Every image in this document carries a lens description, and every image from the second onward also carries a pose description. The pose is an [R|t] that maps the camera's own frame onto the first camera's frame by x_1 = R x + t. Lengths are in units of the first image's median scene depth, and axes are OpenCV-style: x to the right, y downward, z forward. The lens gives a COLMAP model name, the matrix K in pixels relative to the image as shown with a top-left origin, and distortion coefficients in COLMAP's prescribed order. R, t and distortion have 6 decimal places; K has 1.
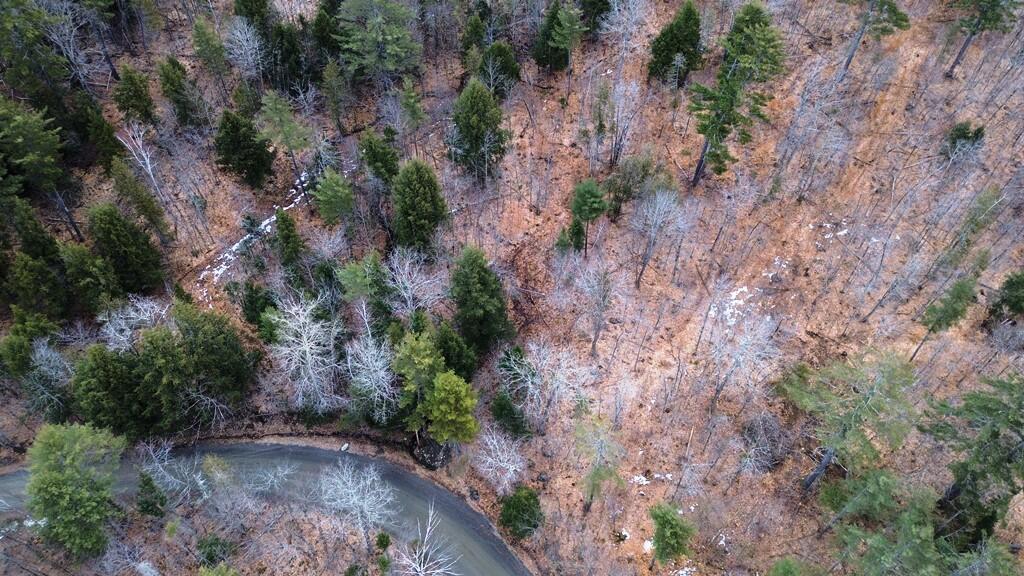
lens RADIAL K [[722.4, 0, 511.3], [0, 722.4, 287.9], [0, 0, 1]] dist [0.082906, -0.086548]
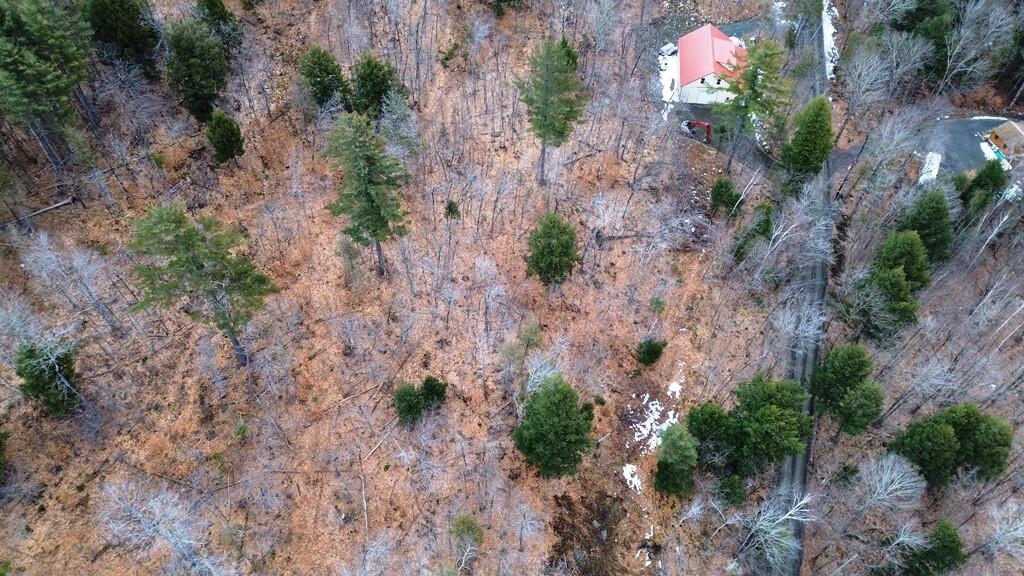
lens RADIAL K [[722.4, 0, 510.7], [0, 722.4, 286.3], [0, 0, 1]] dist [0.082906, -0.086548]
pose [[0.820596, -0.446447, 0.356801, 0.513420], [0.431637, 0.893334, 0.125074, -0.372478], [-0.374582, 0.051373, 0.925770, 0.315599]]
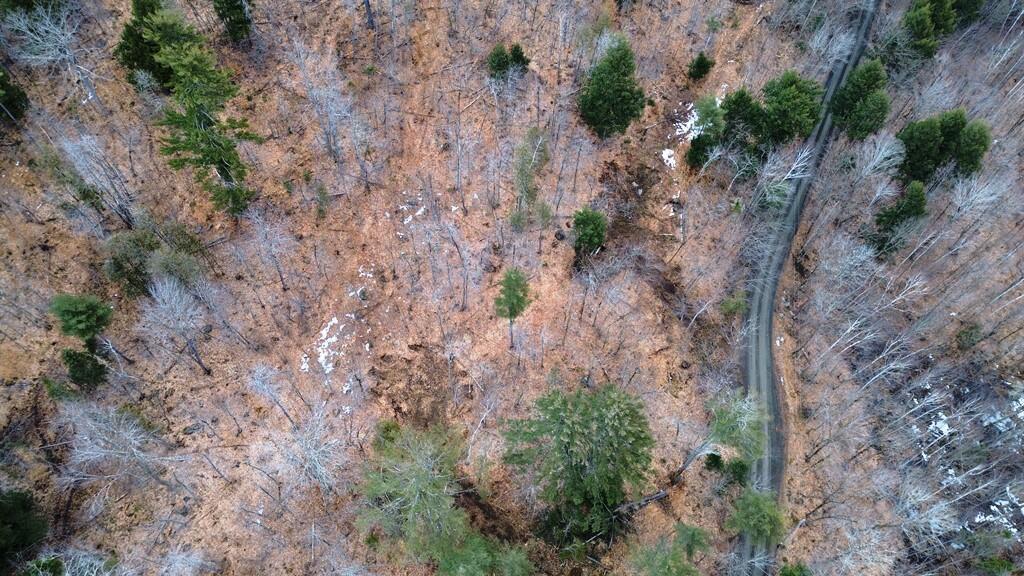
lens RADIAL K [[722.4, 0, 513.1], [0, 722.4, 291.9], [0, 0, 1]] dist [0.082906, -0.086548]
pose [[0.890076, -0.389772, 0.236311, 0.316606], [0.343024, 0.914190, 0.215851, -0.142788], [-0.300166, -0.111064, 0.947399, 0.118412]]
